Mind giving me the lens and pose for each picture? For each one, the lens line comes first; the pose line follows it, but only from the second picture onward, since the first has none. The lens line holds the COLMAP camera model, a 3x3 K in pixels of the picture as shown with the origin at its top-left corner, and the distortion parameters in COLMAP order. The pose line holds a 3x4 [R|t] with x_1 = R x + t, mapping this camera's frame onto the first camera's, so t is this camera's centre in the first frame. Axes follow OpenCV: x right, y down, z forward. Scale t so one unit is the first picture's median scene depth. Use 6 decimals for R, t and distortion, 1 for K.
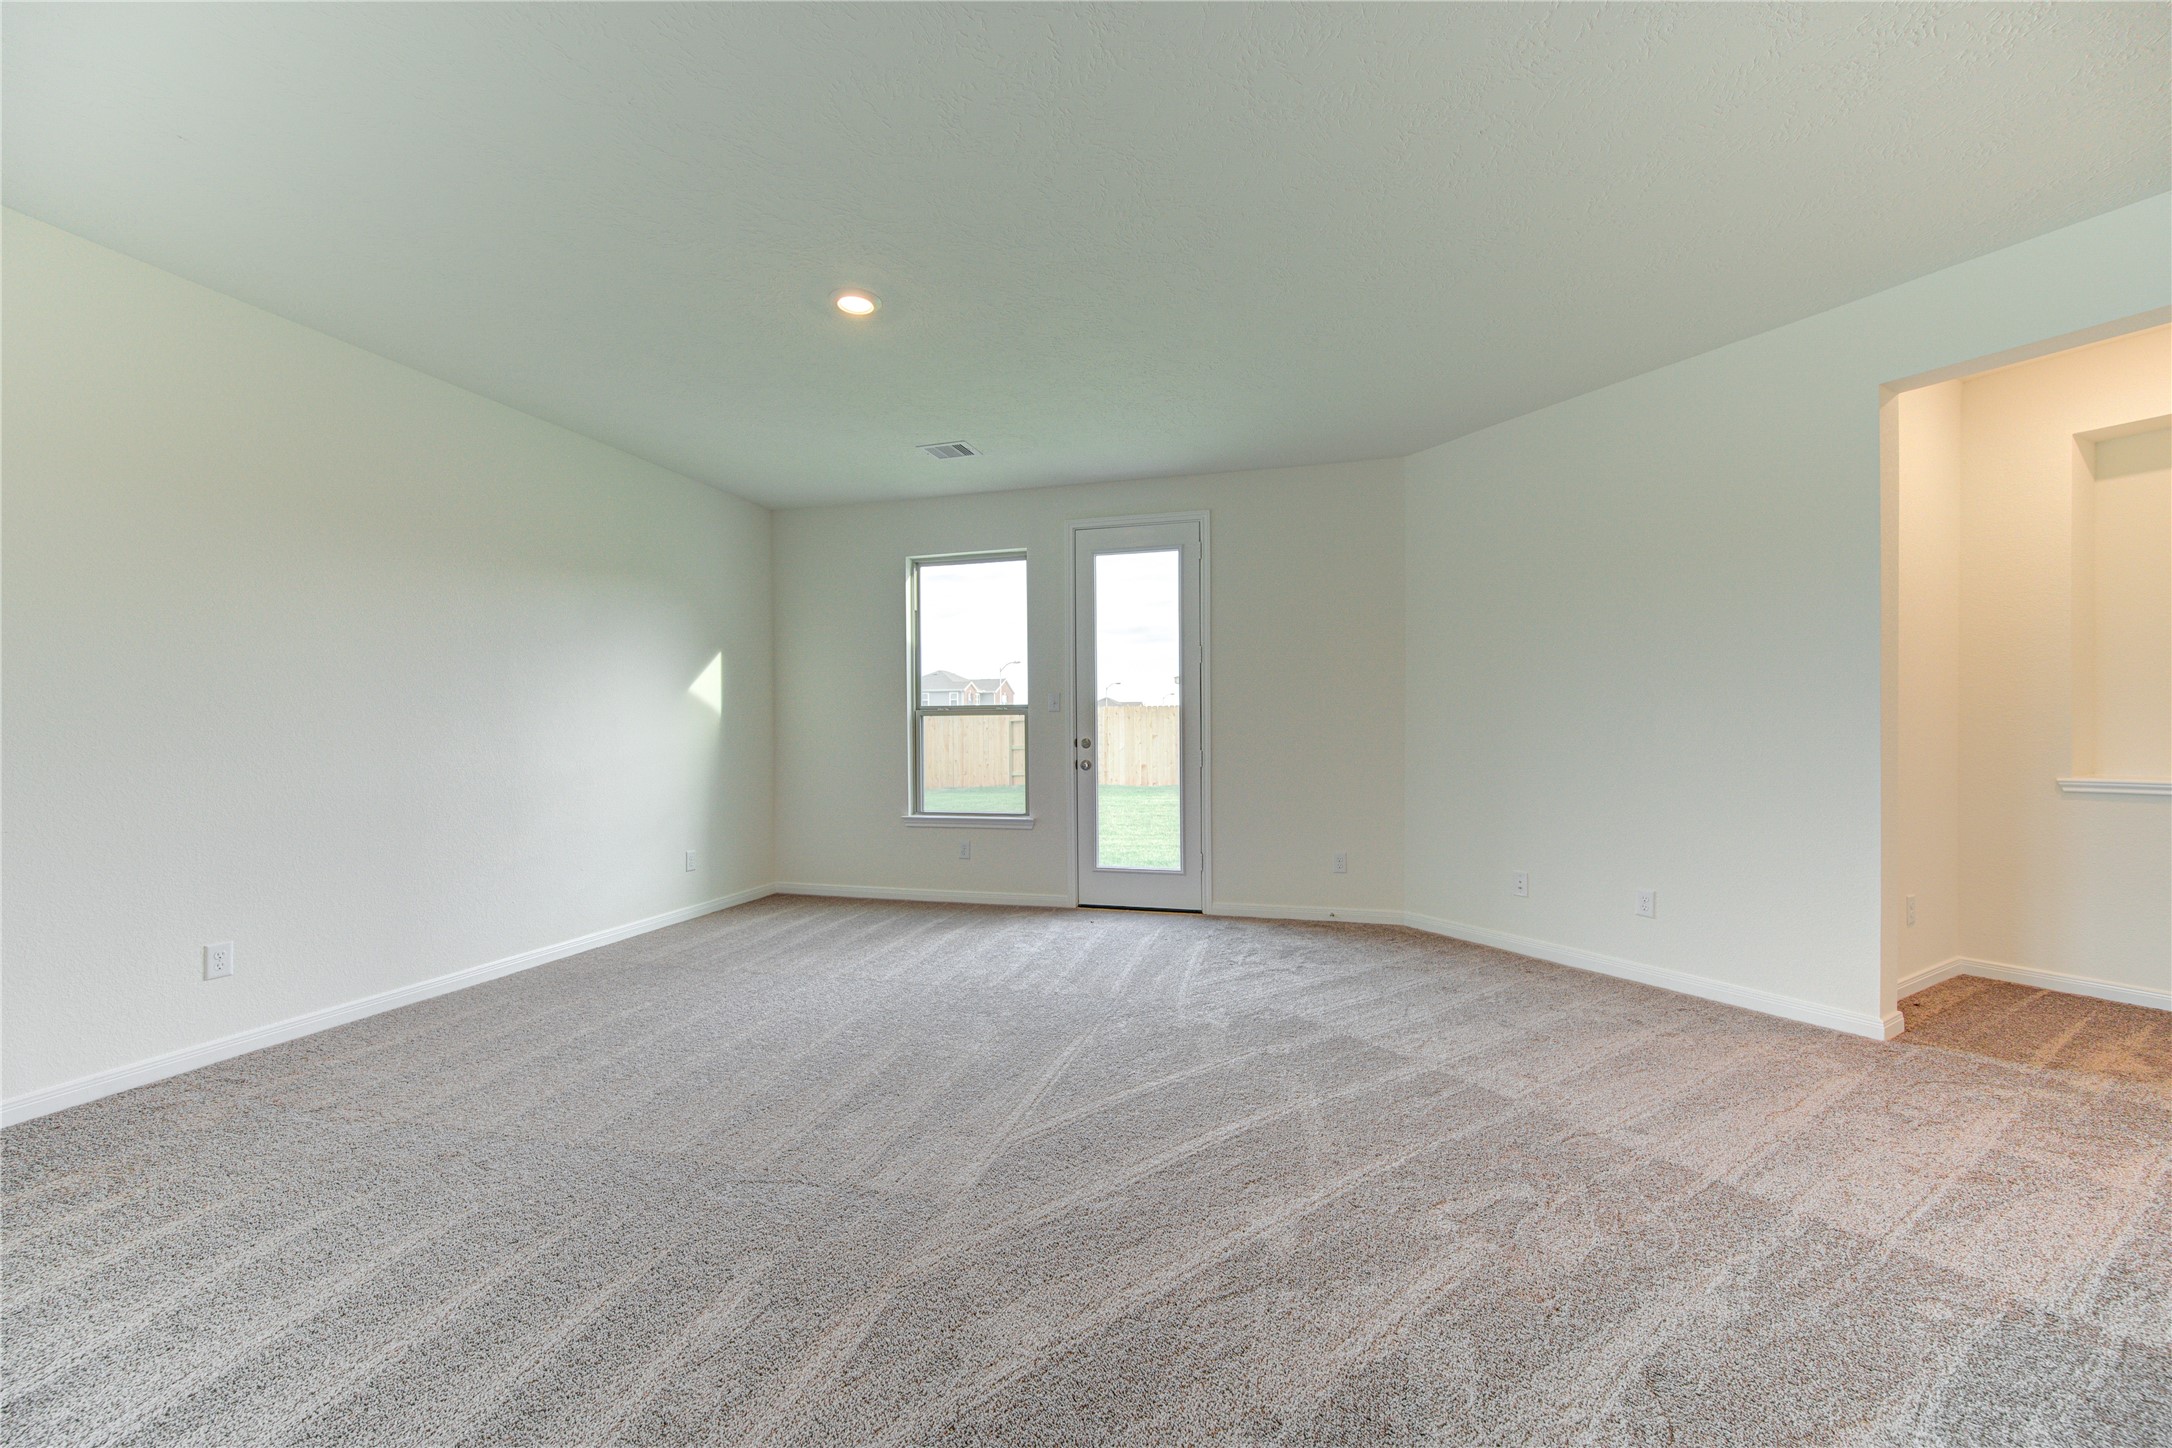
lens RADIAL K [[829.5, 0, 1088.1], [0, 829.5, 727.8], [0, 0, 1]] dist [-0.001743, -0.000210]
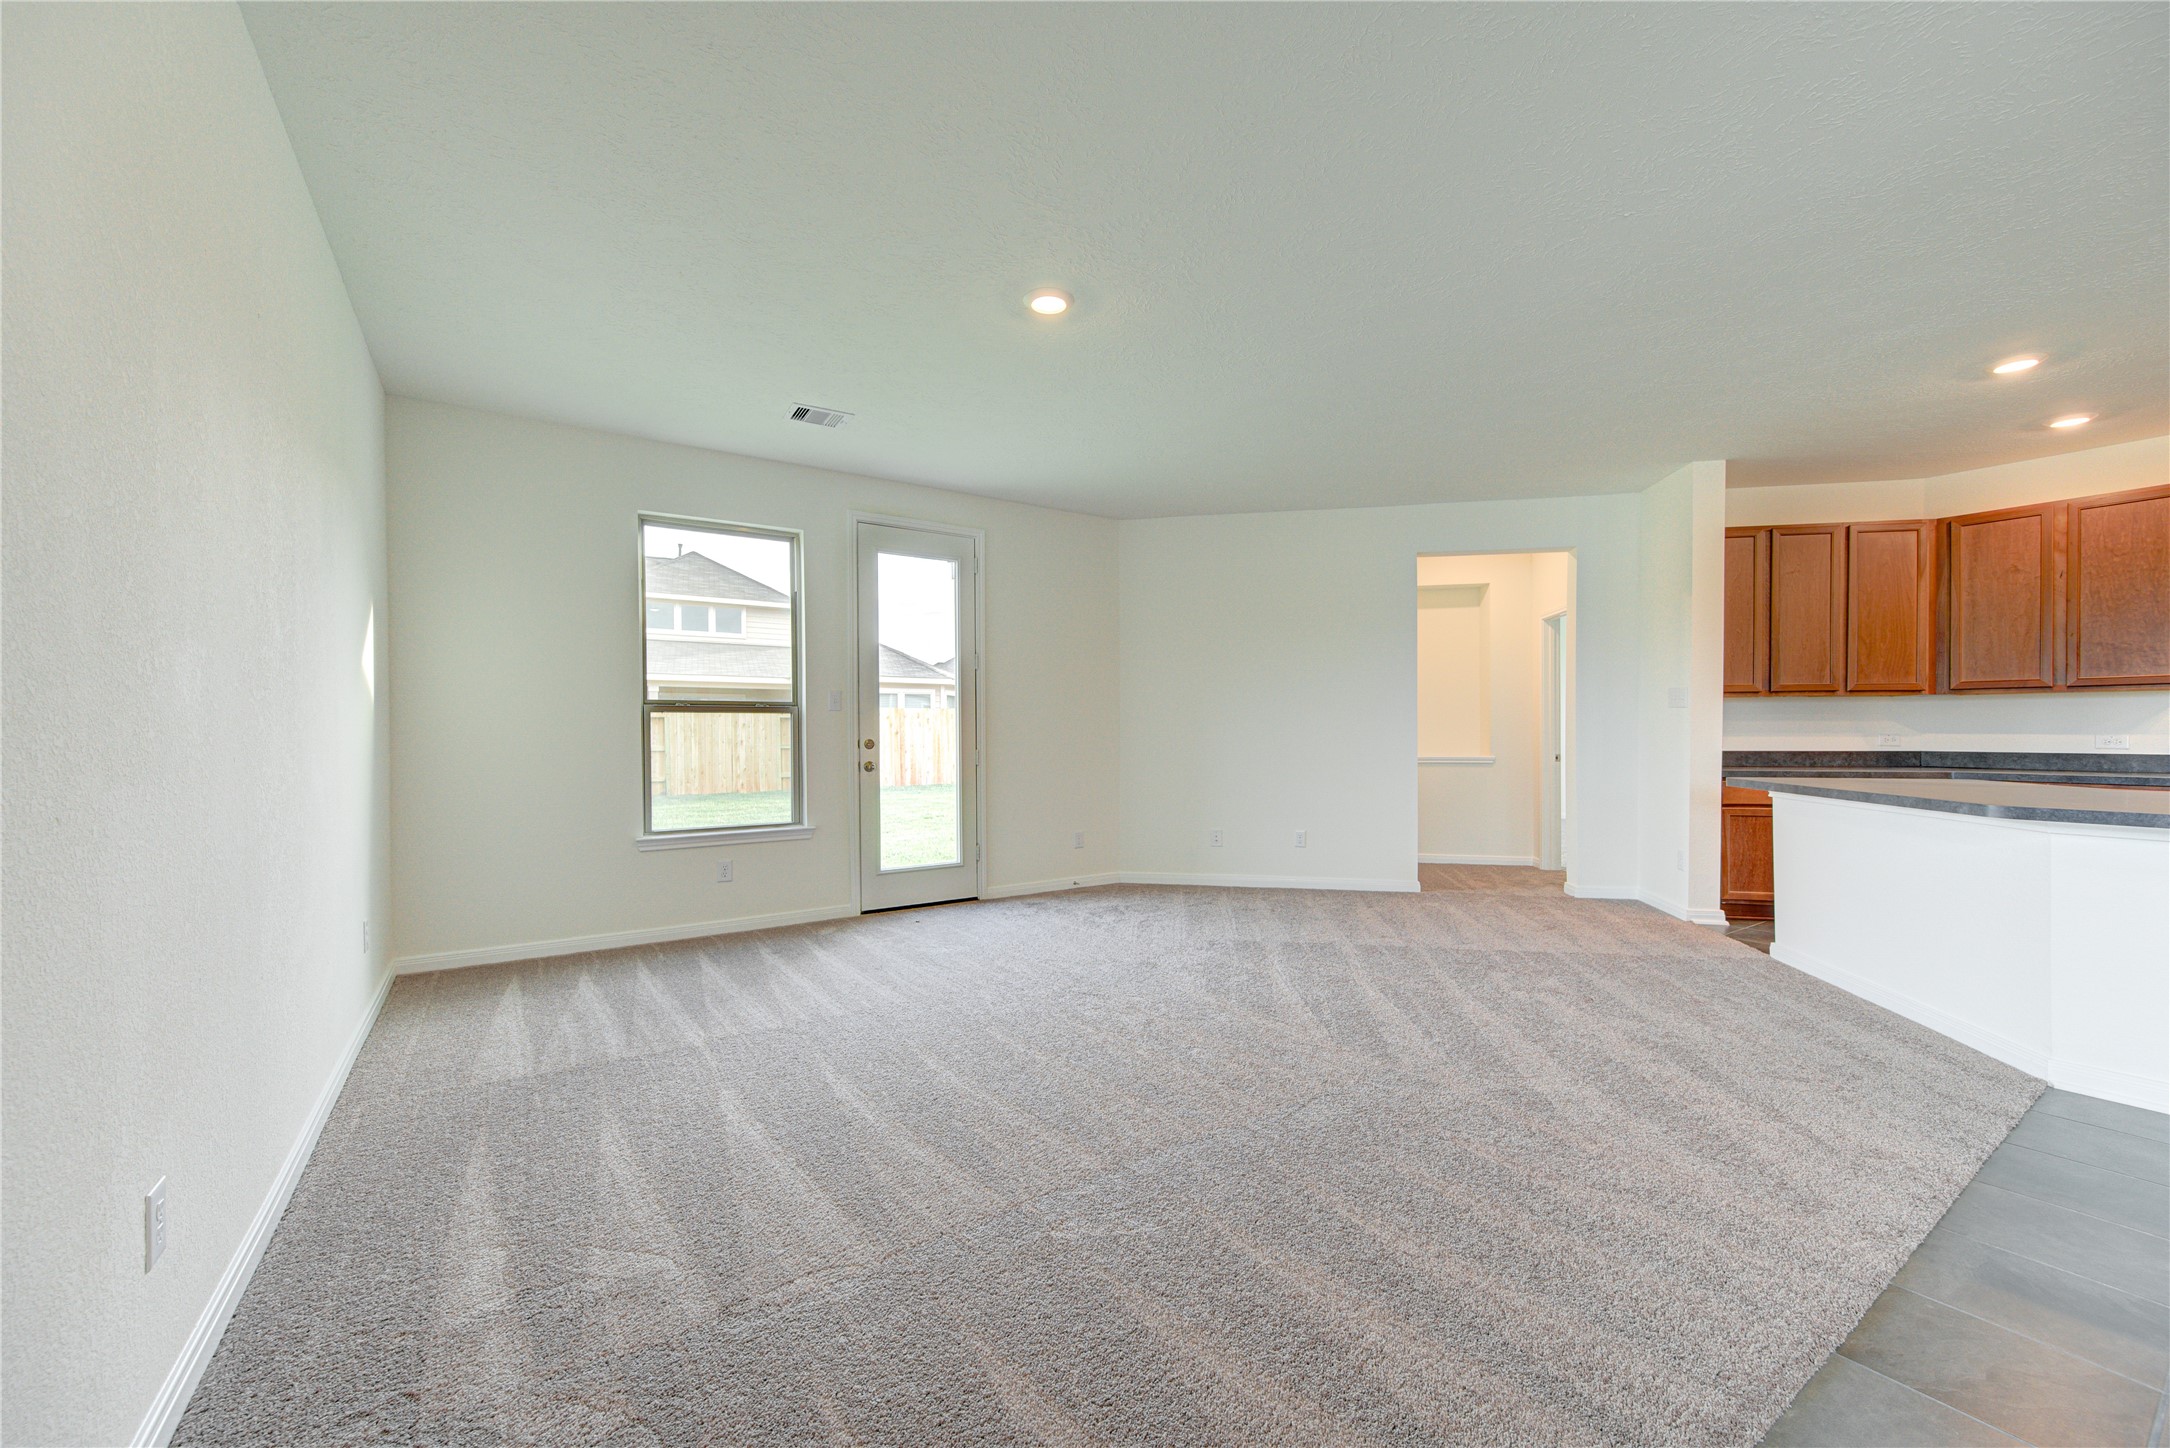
lens RADIAL K [[828.8, 0, 1079.5], [0, 828.8, 733.7], [0, 0, 1]] dist [-0.001743, -0.000210]
pose [[0.663538, 0.002708, 0.748138, -0.567739], [-0.003817, 0.999993, -0.000234, 0.006118], [-0.748133, -0.002700, 0.663544, 0.174870]]
